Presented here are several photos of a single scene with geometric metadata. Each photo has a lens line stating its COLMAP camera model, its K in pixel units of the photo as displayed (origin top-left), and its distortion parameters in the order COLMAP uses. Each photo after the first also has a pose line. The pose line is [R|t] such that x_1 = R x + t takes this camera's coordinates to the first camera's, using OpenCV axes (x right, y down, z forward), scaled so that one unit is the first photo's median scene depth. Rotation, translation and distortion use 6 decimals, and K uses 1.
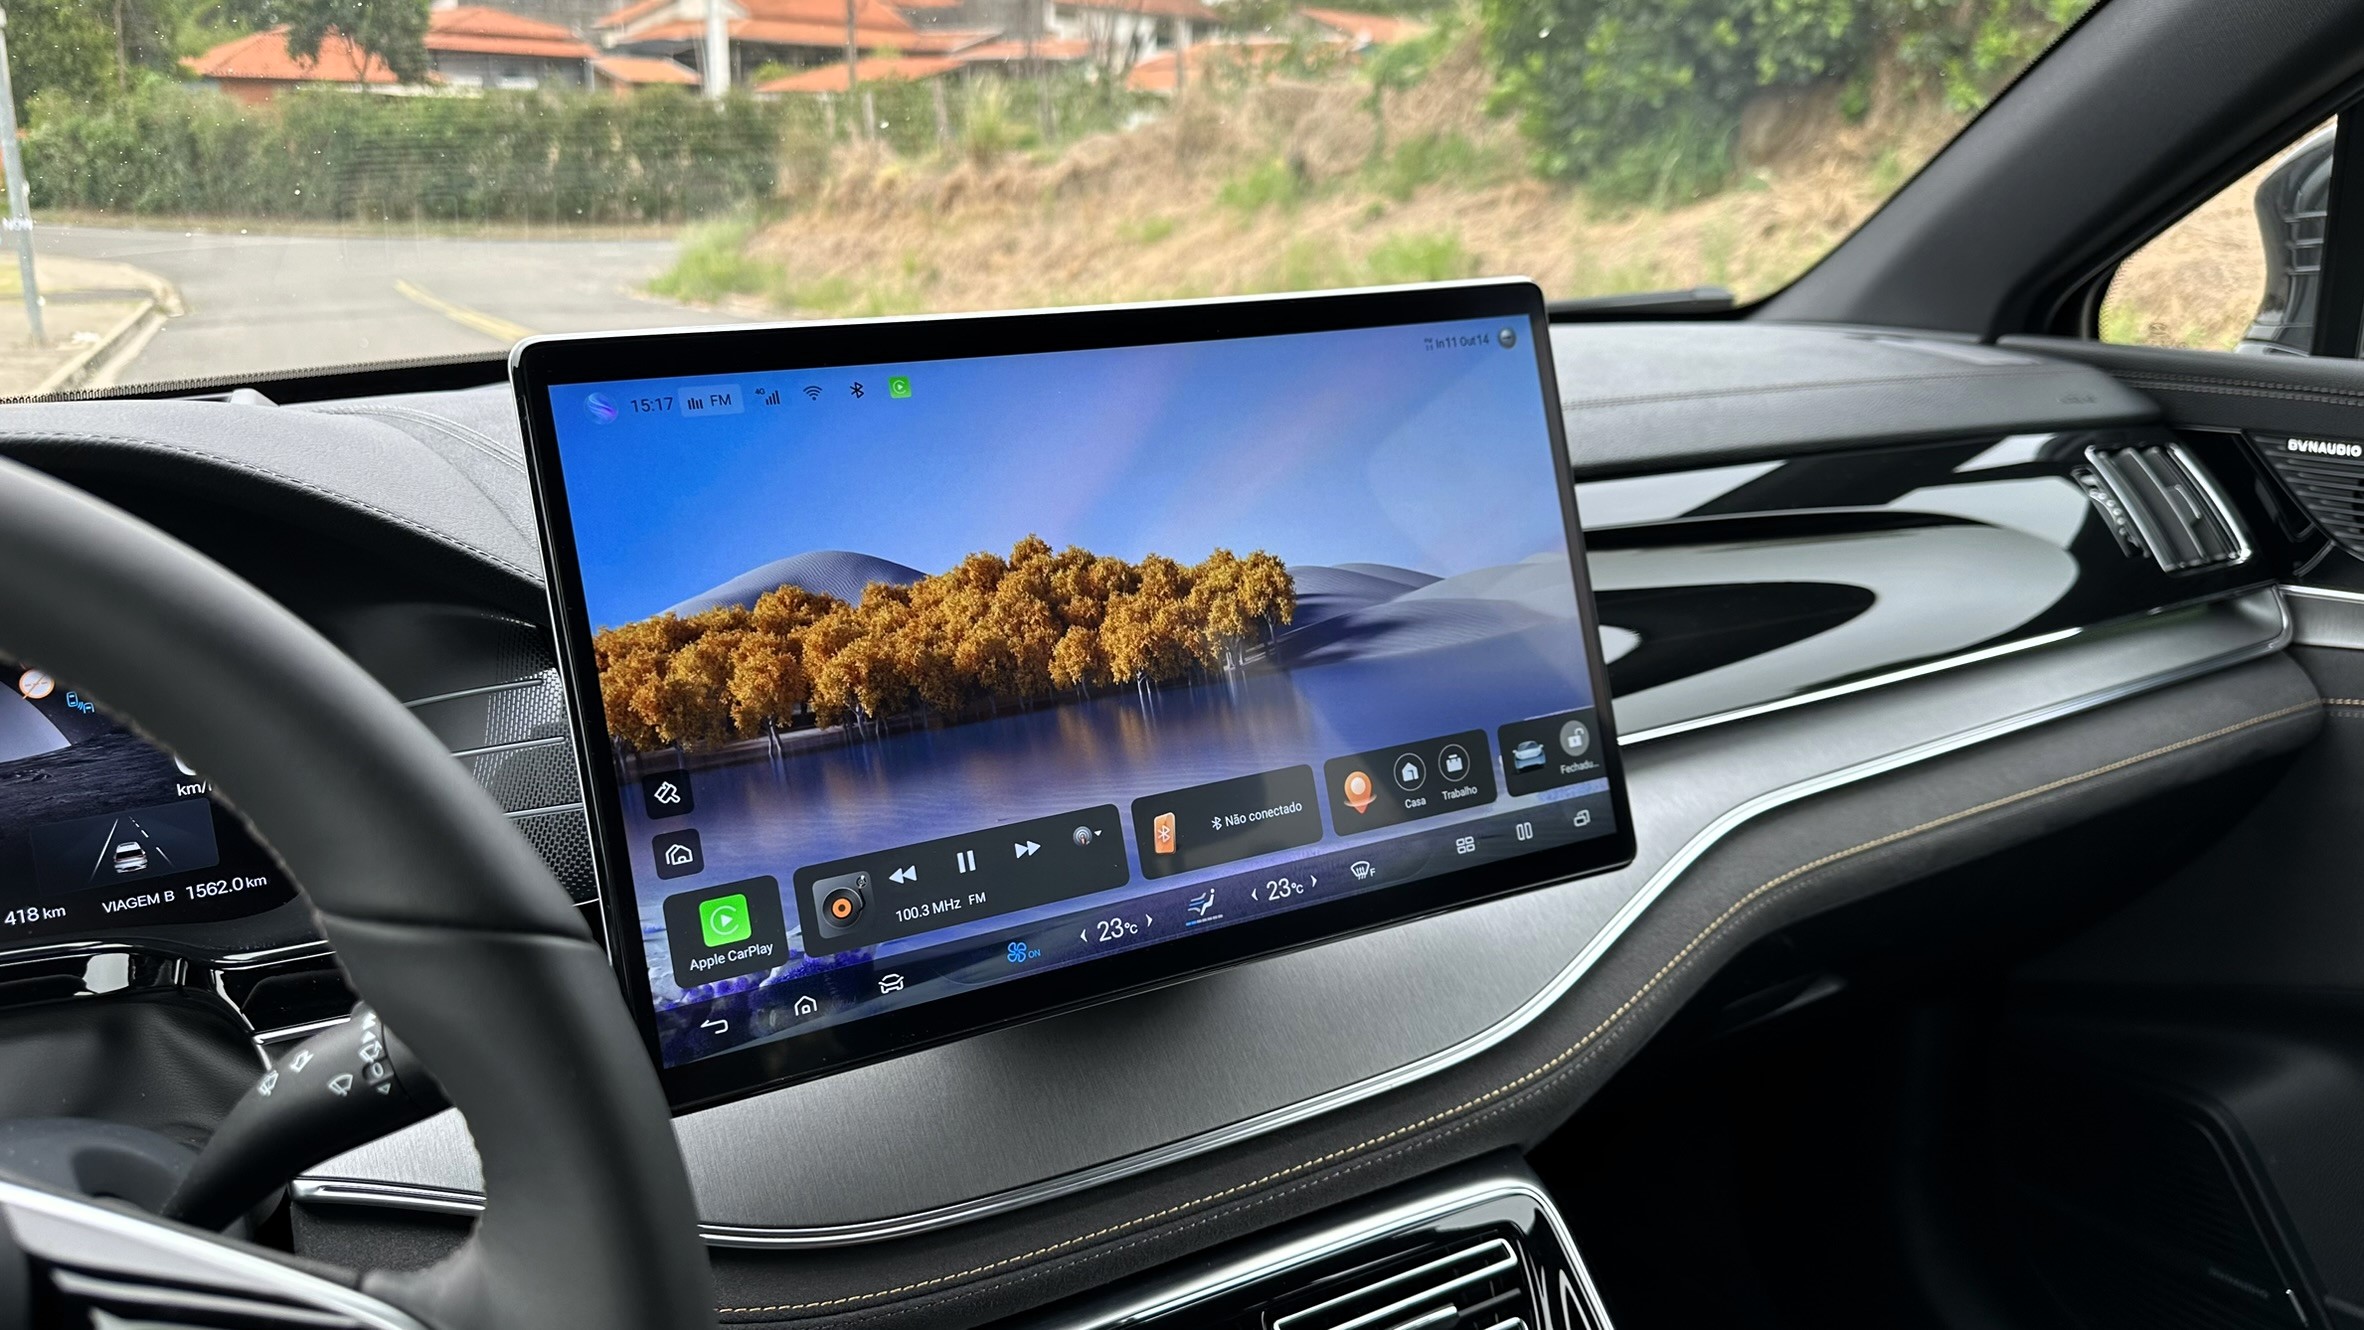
lens RADIAL K [[1711.5, 0, 1182.0], [0, 1711.5, 665.0], [0, 0, 1]] dist [-0.004213, -0.004975]
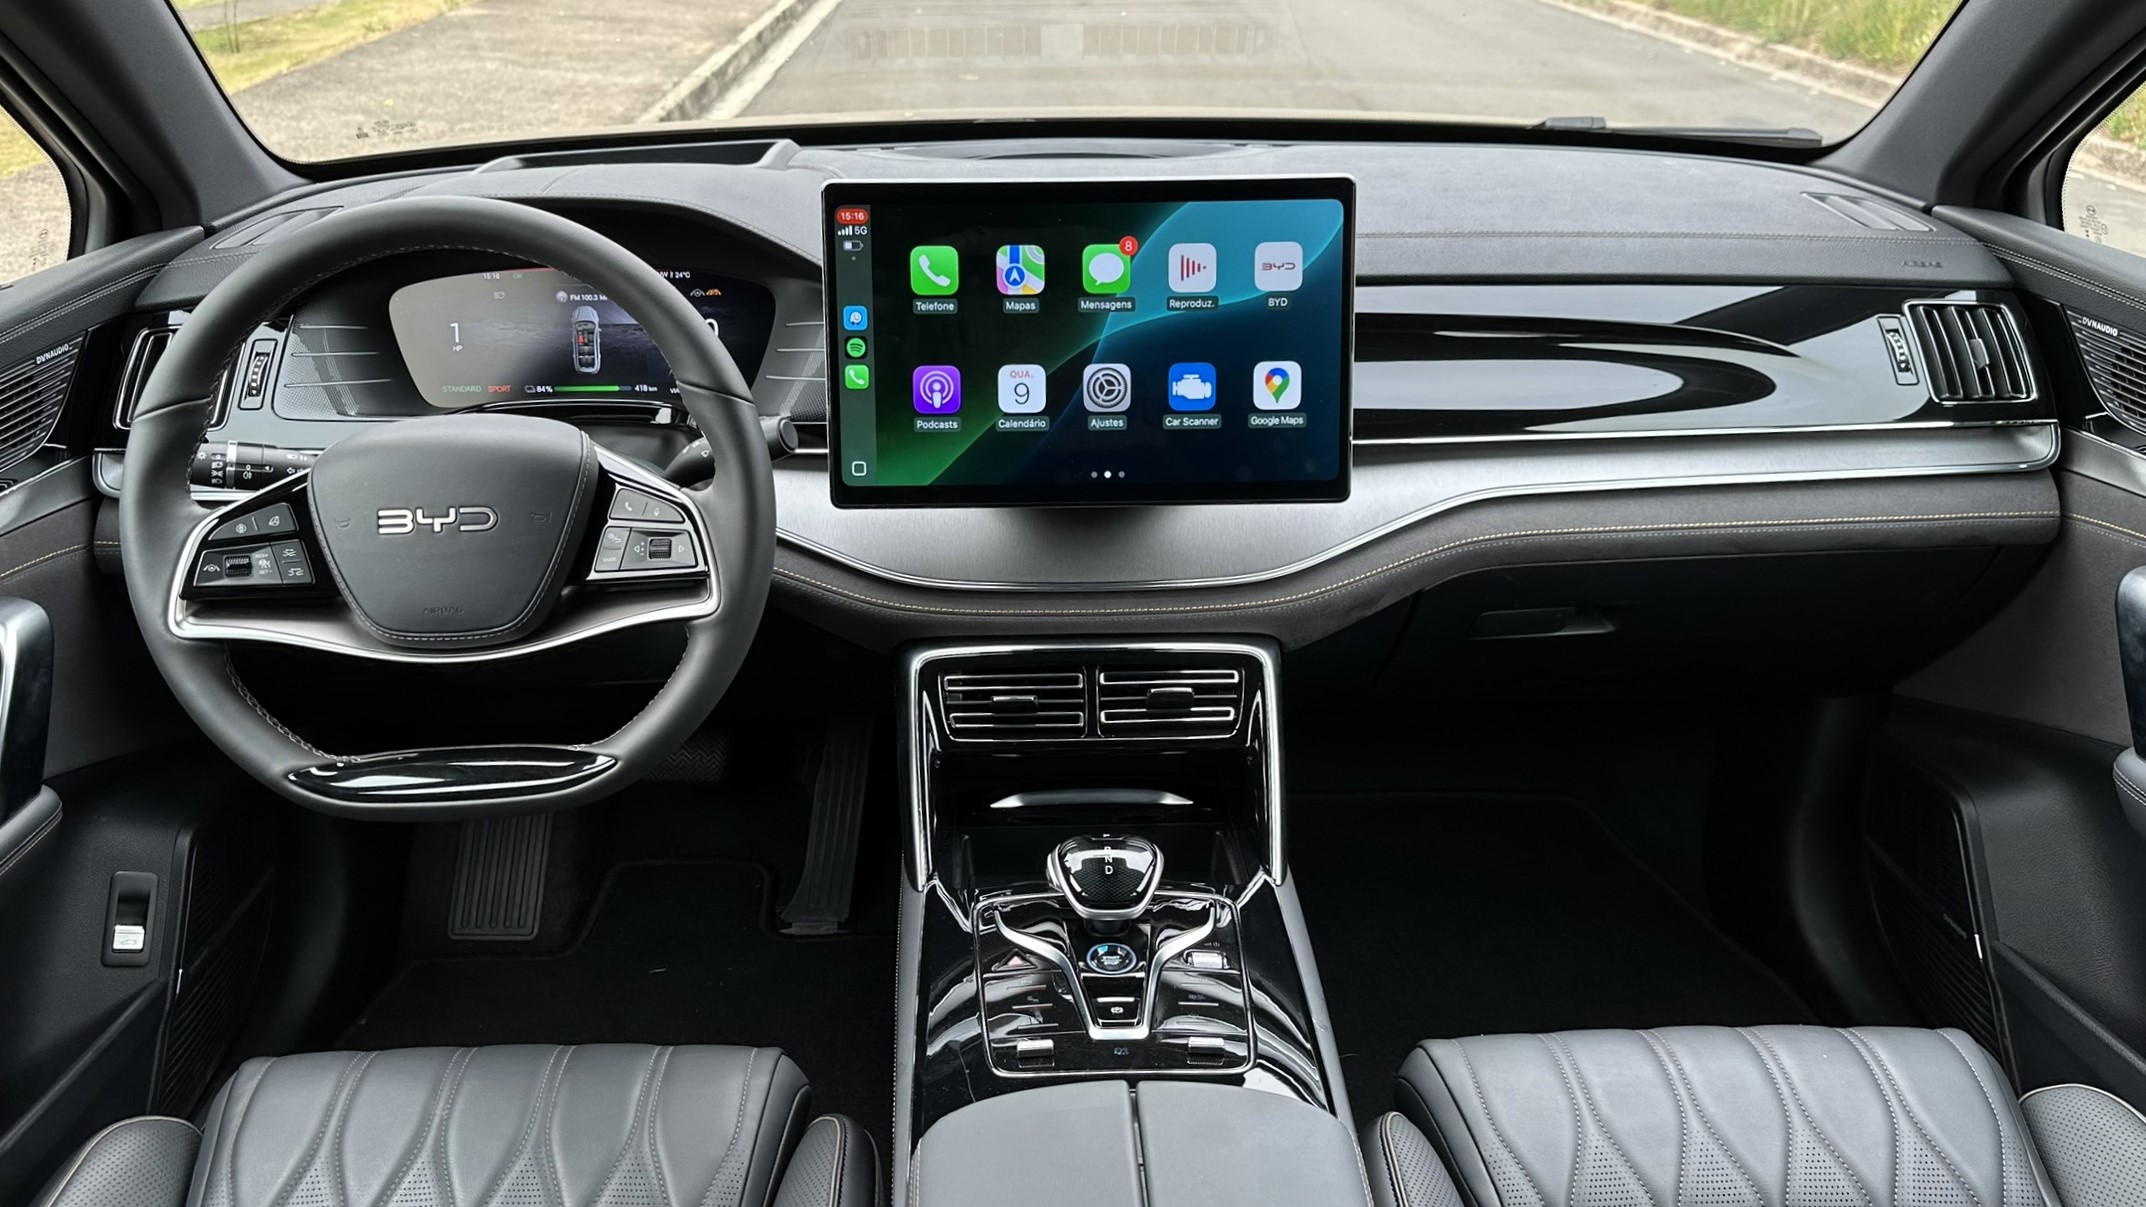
lens RADIAL K [[1677.9, 0, 1041.3], [0, 1677.9, 578.2], [0, 0, 1]] dist [0.159543, -0.265867]
pose [[0.896237, 0.202763, -0.394521, 0.492861], [-0.139389, 0.973093, 0.183467, -0.065744], [0.421106, -0.109438, 0.900385, -0.567639]]
